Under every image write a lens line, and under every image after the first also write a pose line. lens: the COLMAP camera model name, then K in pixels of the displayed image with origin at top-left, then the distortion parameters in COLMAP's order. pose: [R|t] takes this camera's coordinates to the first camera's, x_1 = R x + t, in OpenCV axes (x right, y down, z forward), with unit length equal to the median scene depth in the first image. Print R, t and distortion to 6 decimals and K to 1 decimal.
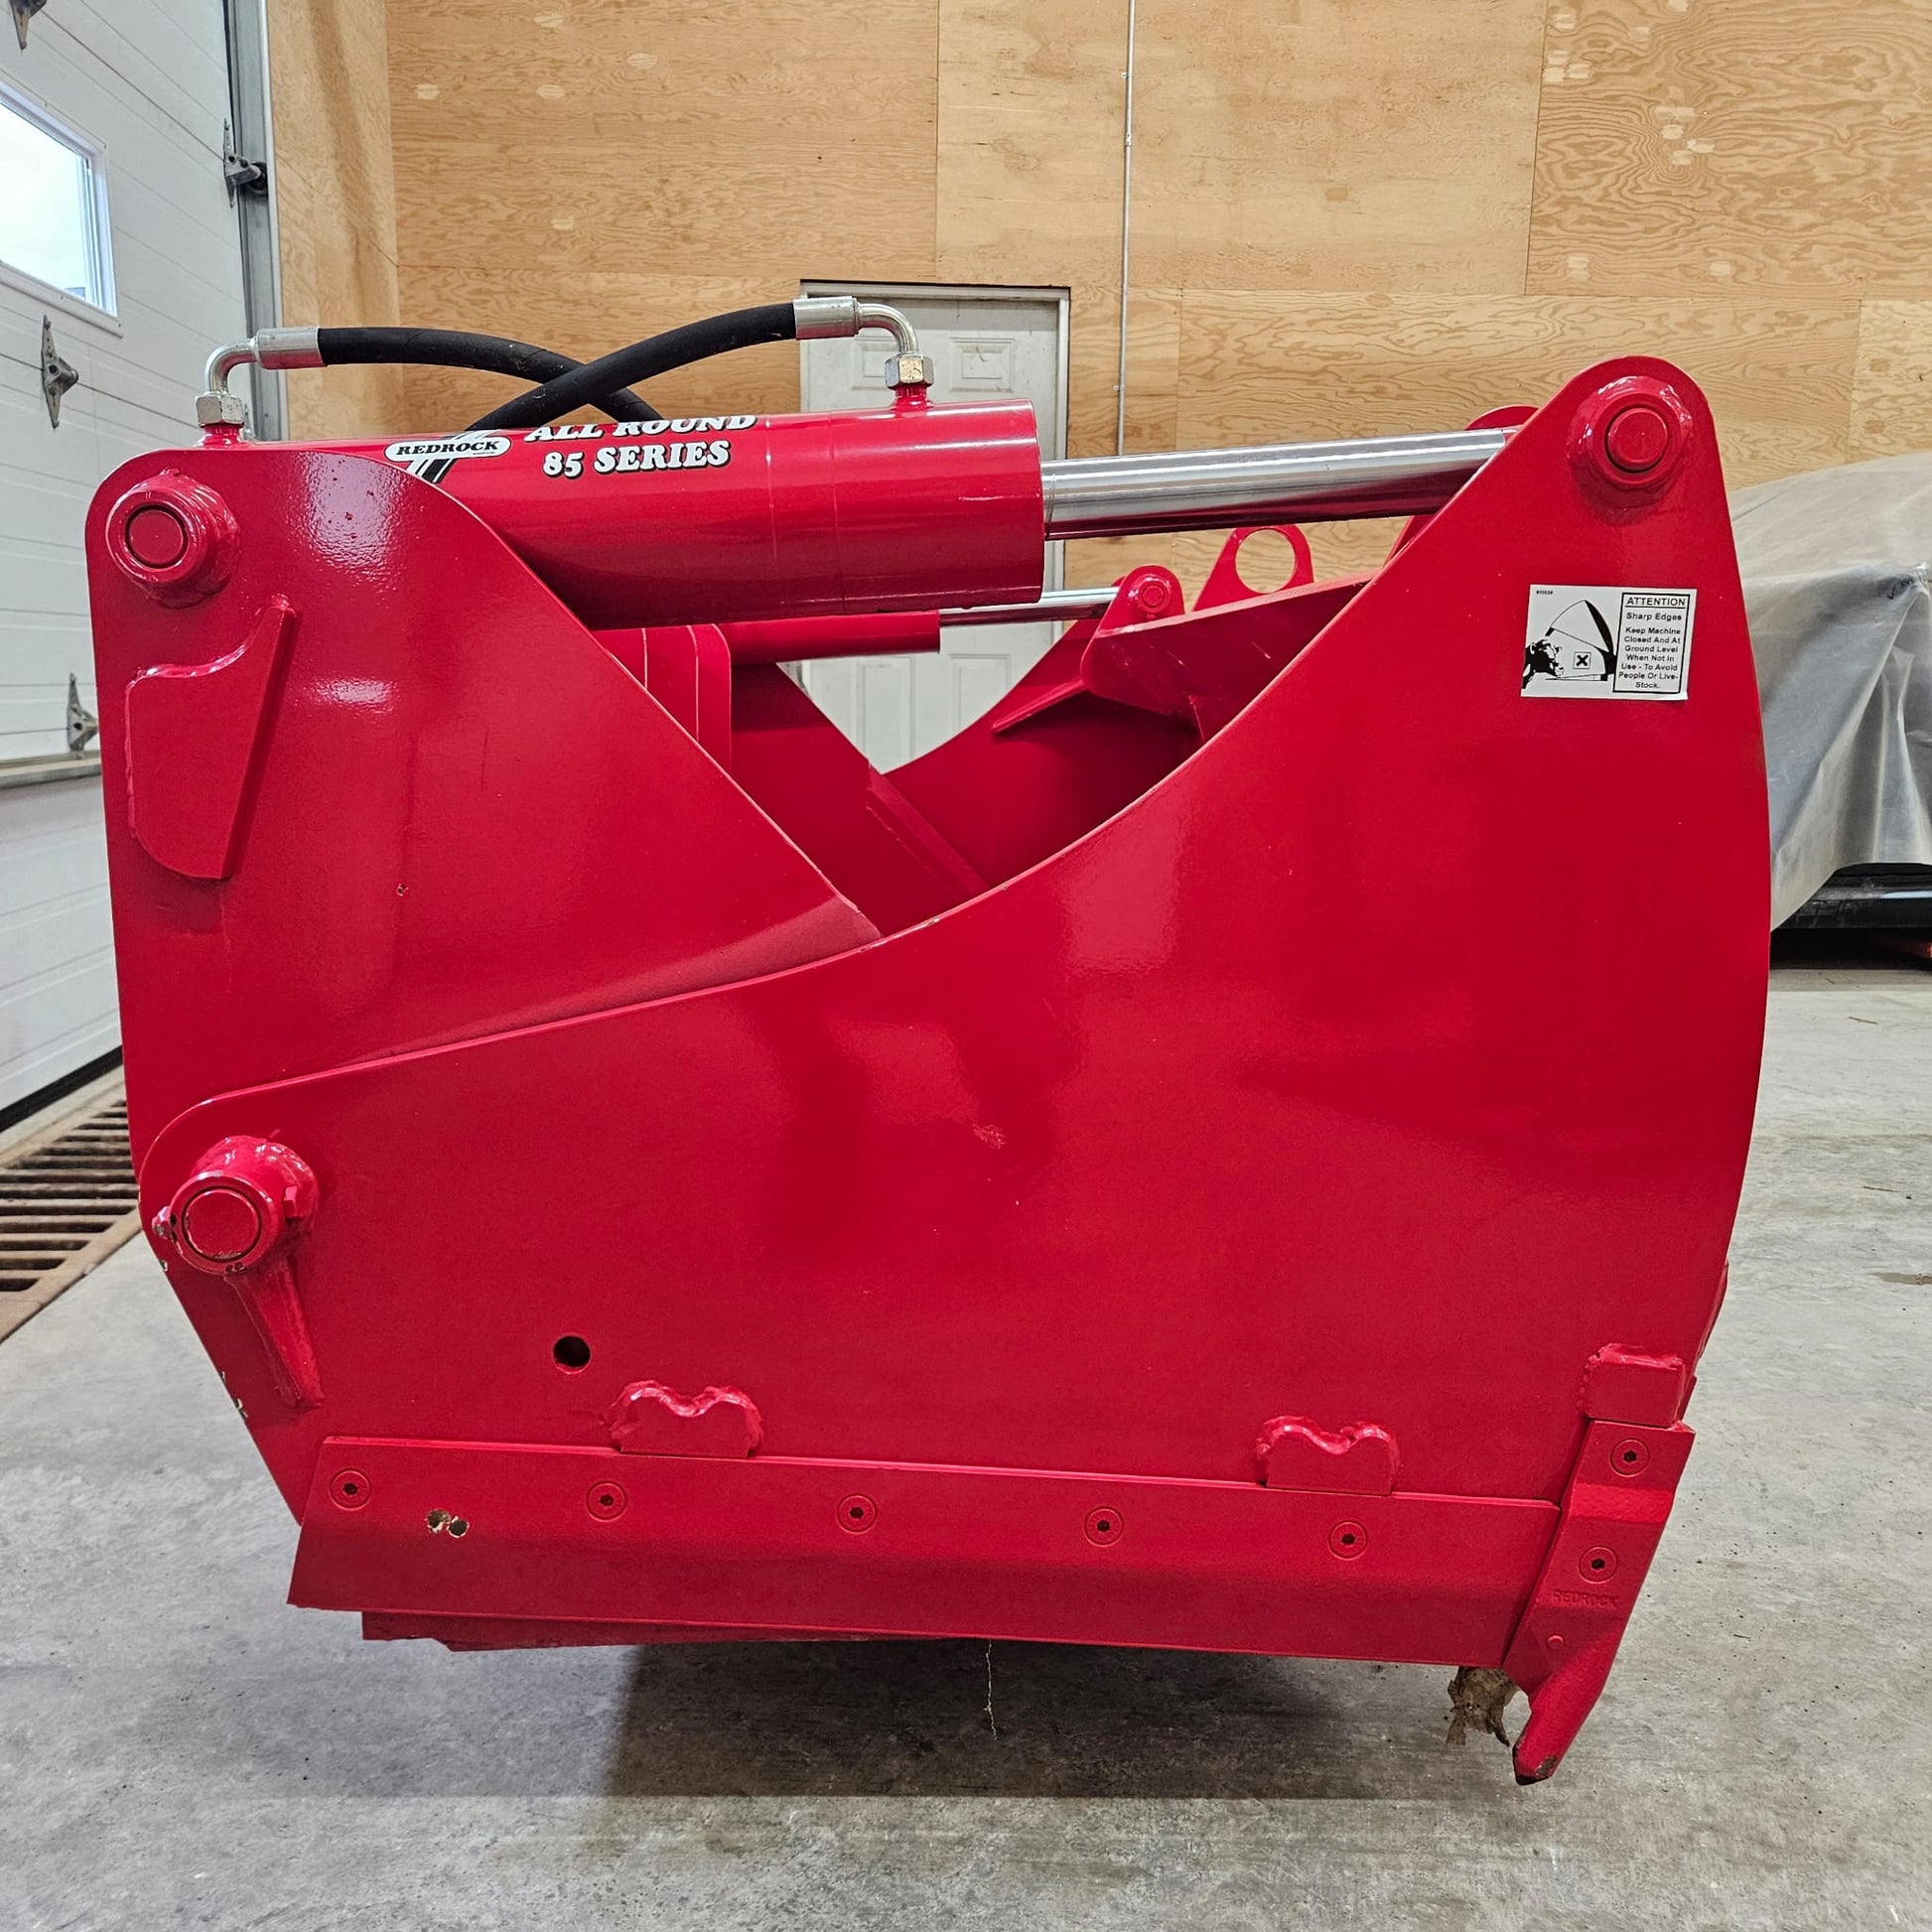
lens RADIAL K [[1725.5, 0, 951.2], [0, 1725.5, 963.2], [0, 0, 1]] dist [0.069879, -0.057975]
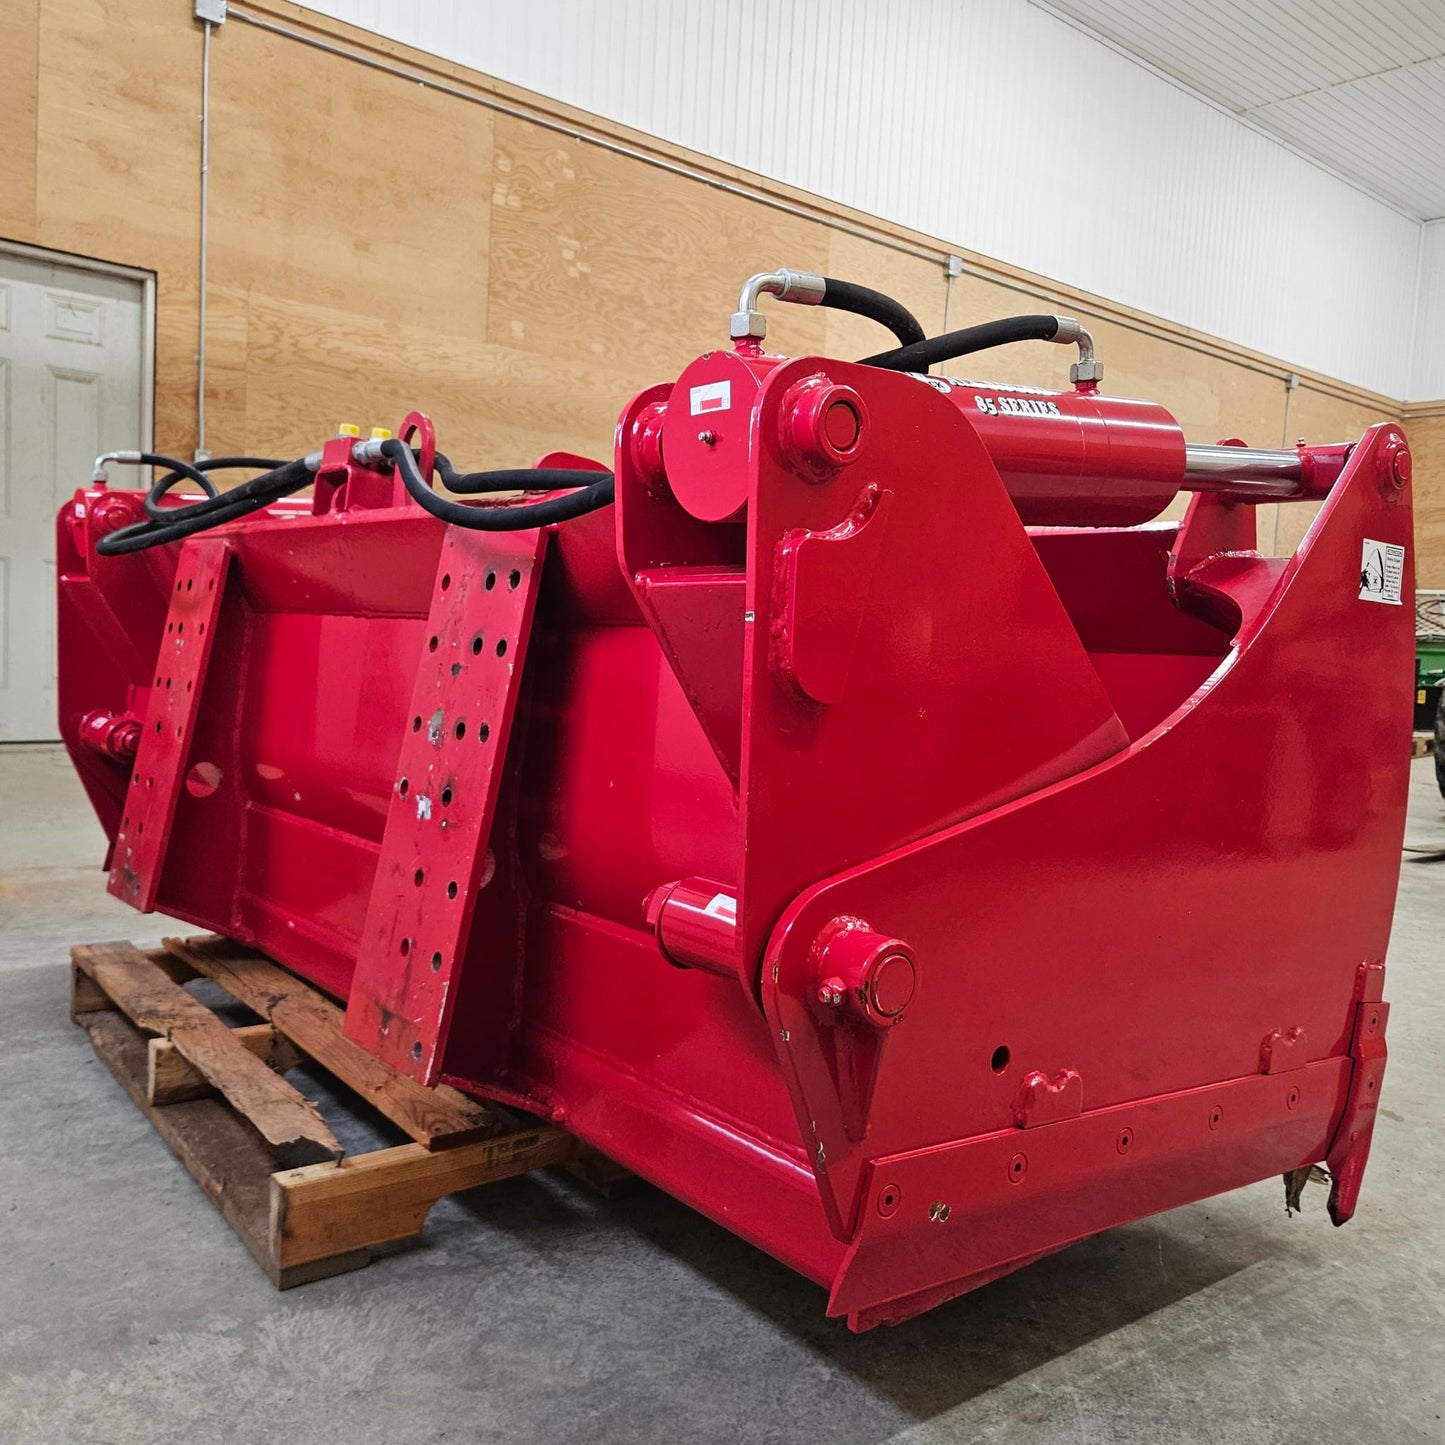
lens RADIAL K [[1287.6, 0, 707.2], [0, 1287.6, 722.7], [0, 0, 1]] dist [0.066001, -0.052789]
pose [[0.799500, -0.015217, 0.600474, -0.358647], [0.059152, 0.996814, -0.053498, 0.002533], [-0.597747, 0.078291, 0.797853, 0.116054]]
